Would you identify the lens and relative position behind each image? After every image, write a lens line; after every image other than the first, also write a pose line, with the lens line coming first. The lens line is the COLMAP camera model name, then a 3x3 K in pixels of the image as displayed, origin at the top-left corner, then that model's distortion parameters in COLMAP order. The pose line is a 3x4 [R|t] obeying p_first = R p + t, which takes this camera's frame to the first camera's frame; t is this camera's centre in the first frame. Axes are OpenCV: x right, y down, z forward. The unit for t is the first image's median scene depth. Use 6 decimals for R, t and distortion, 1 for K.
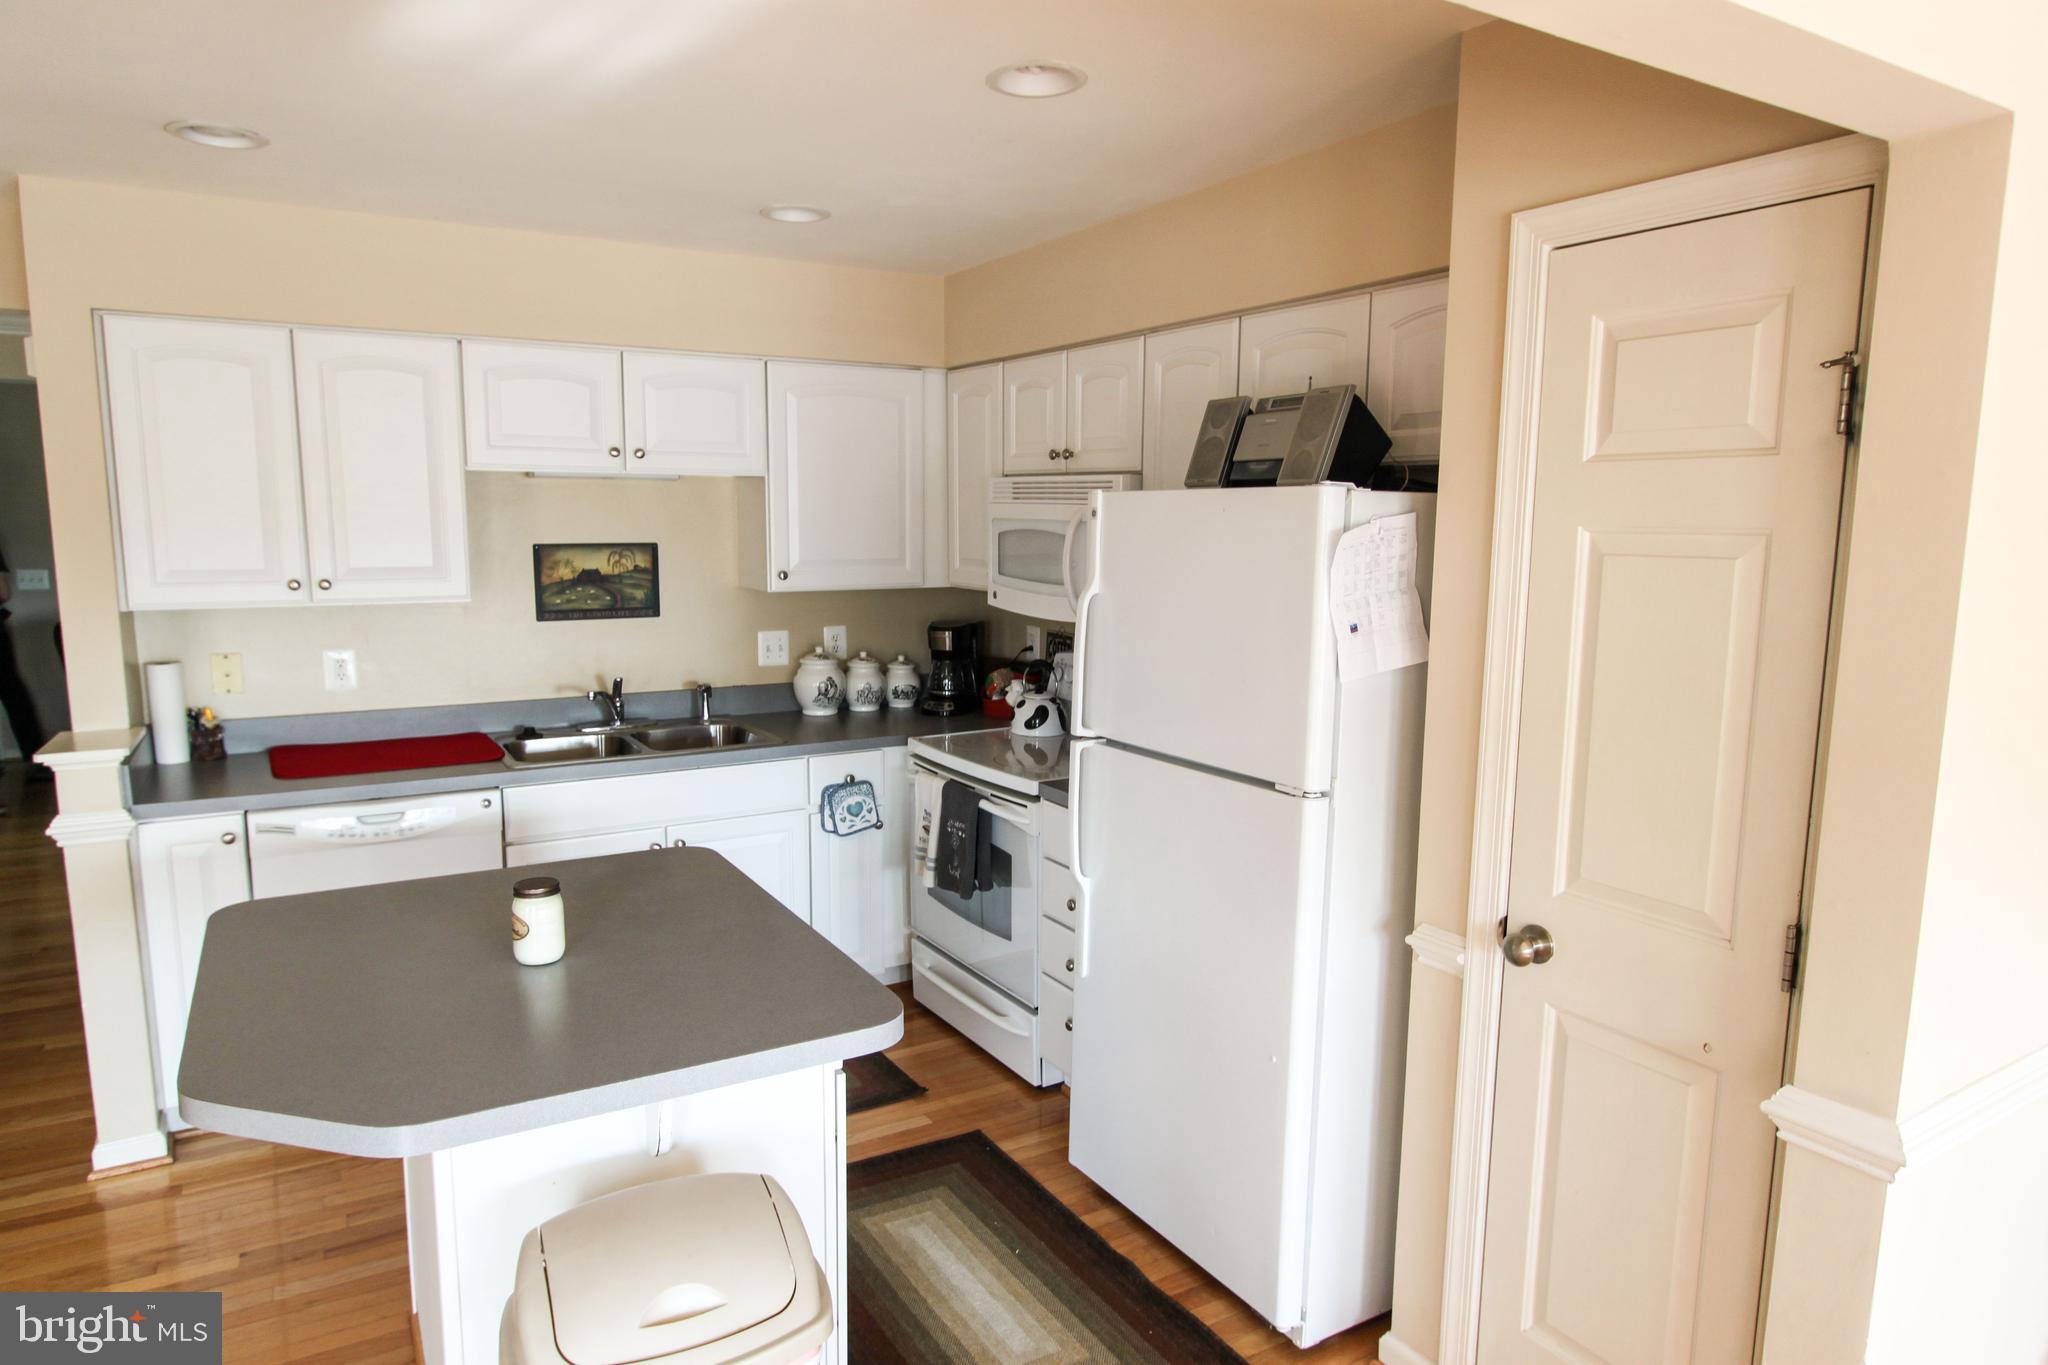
lens RADIAL K [[1253.0, 0, 1018.9], [0, 1253.0, 690.7], [0, 0, 1]] dist [0.002849, 0.001463]
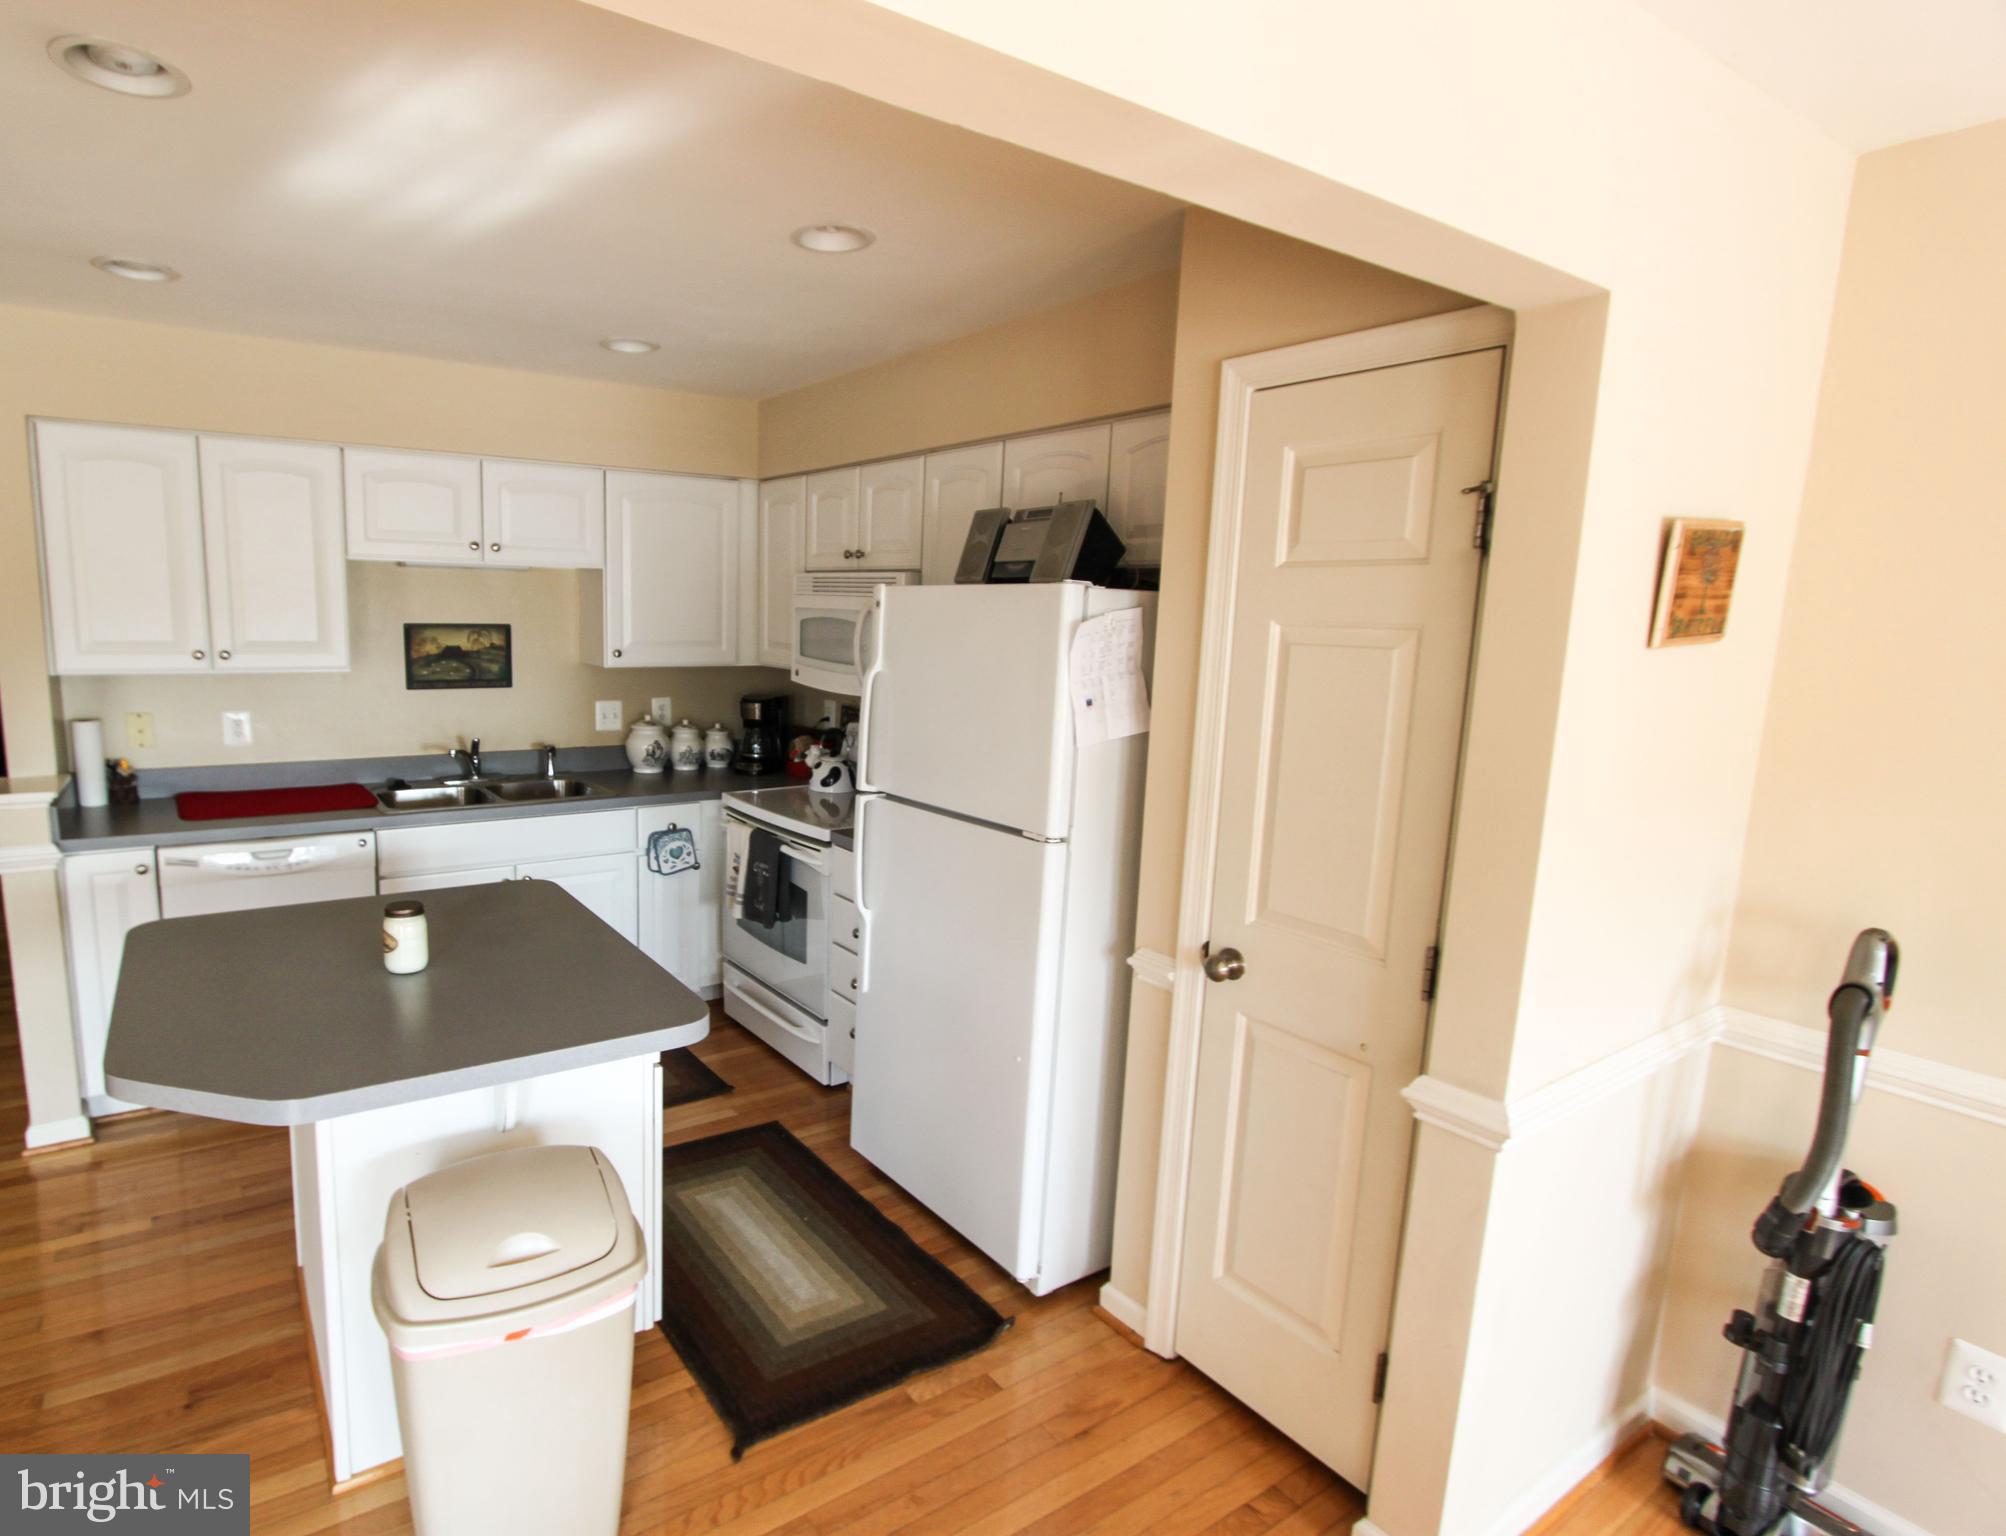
lens RADIAL K [[1076.3, 0, 847.6], [0, 1076.3, 776.8], [0, 0, 1]] dist [-0.004304, -0.000838]
pose [[0.999668, 0.013542, 0.021927, 0.008778], [-0.013898, 0.999773, 0.016169, 0.005265], [-0.021703, -0.016468, 0.999629, -0.020350]]
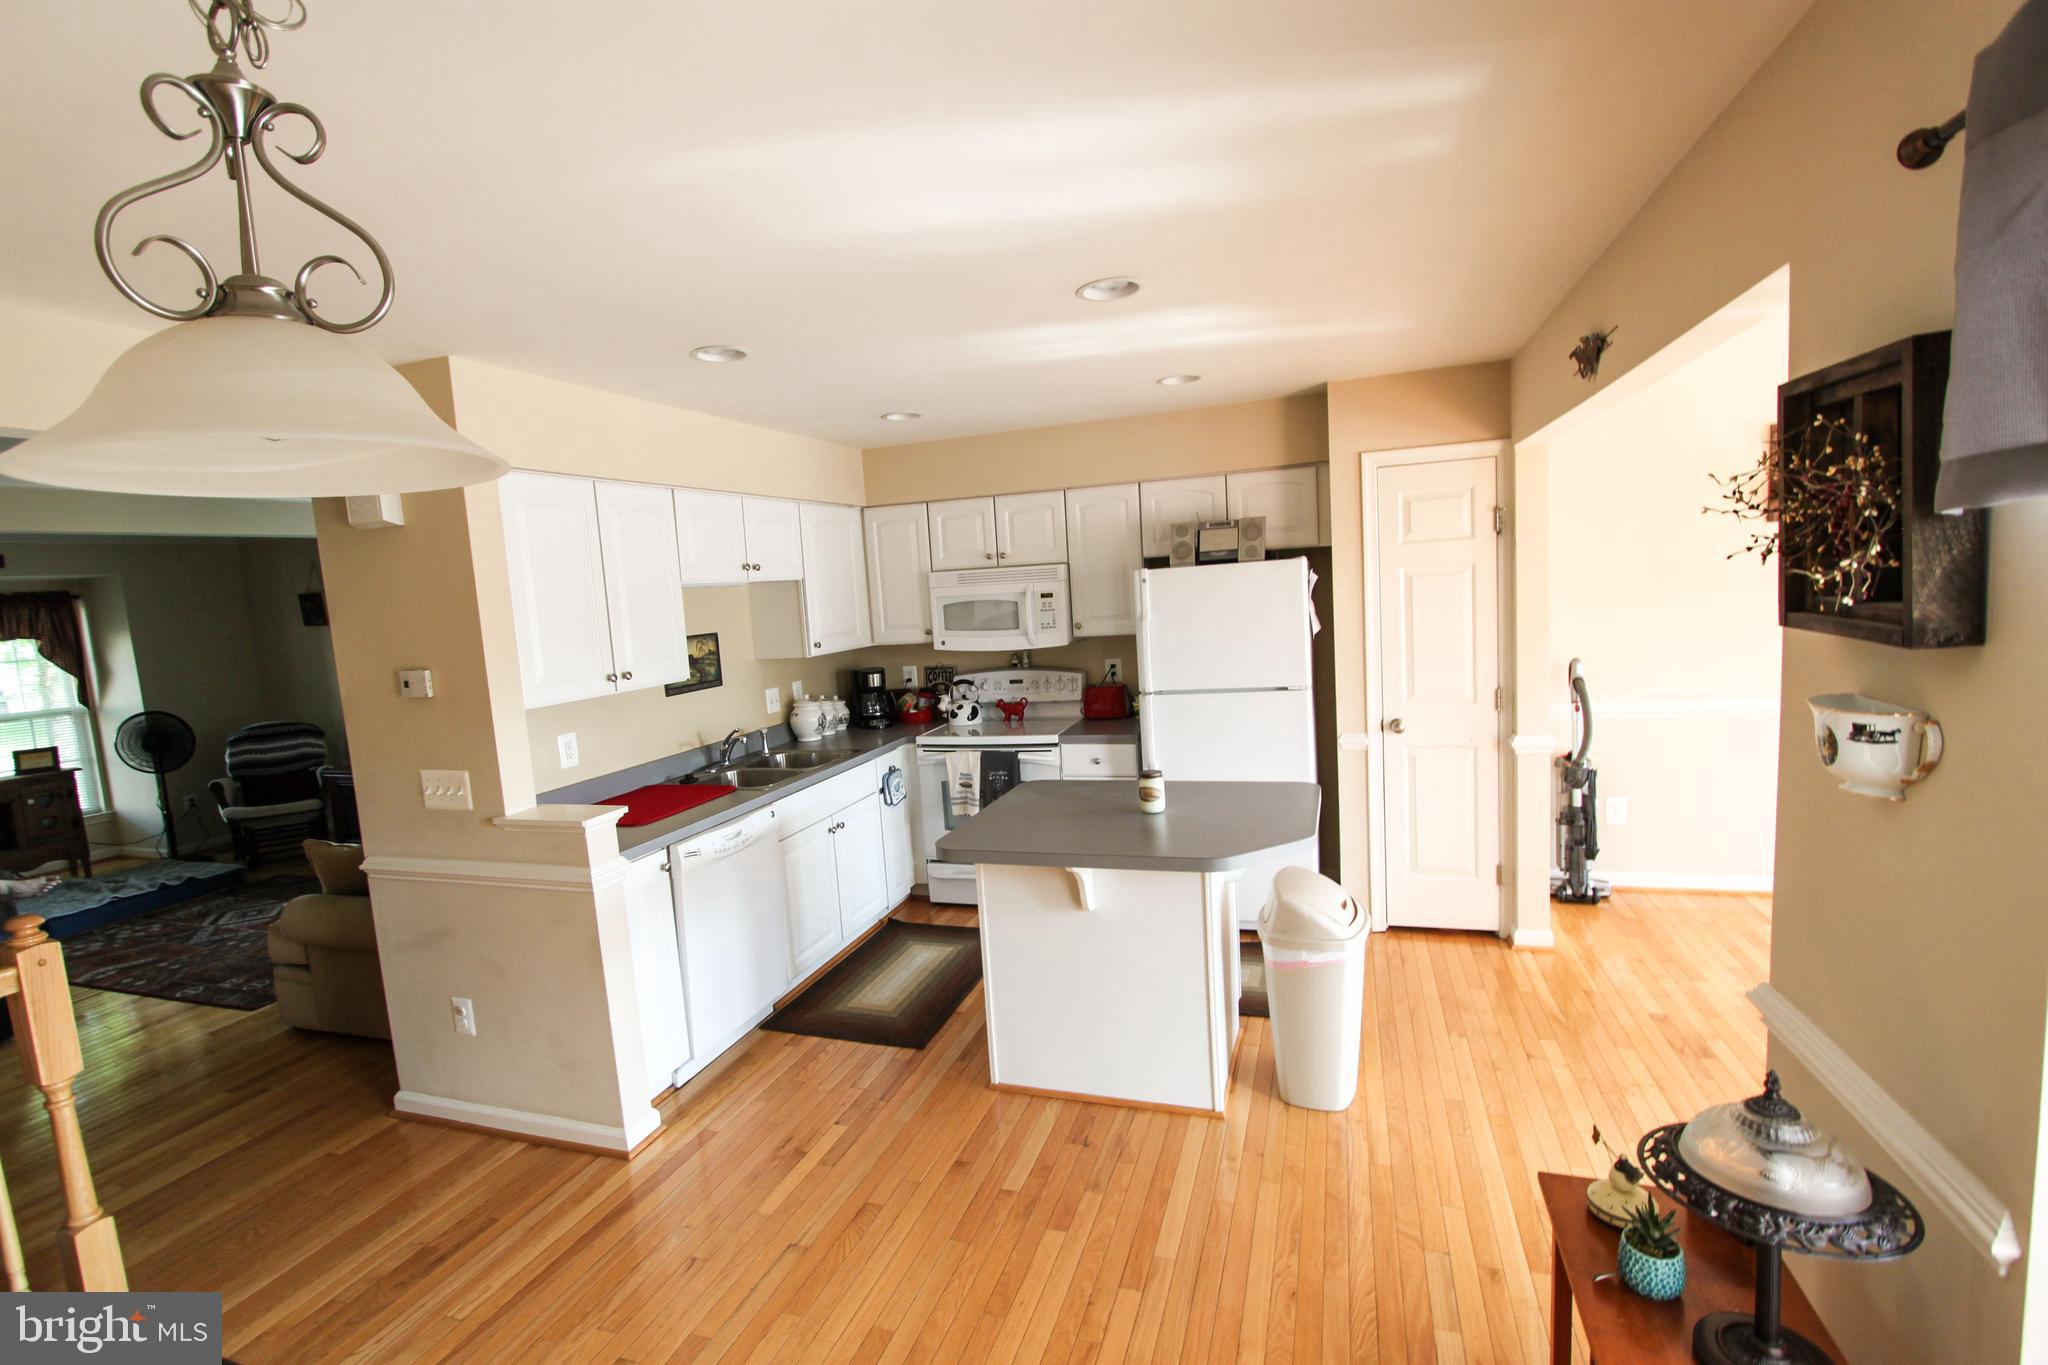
lens RADIAL K [[939.3, 0, 1021.9], [0, 939.3, 693.7], [0, 0, 1]] dist [-0.024253, -0.000847]
pose [[0.755769, -0.133146, 0.641159, -0.858882], [0.162318, 0.986645, 0.013558, -0.012386], [-0.634402, 0.093825, 0.767288, -0.006329]]
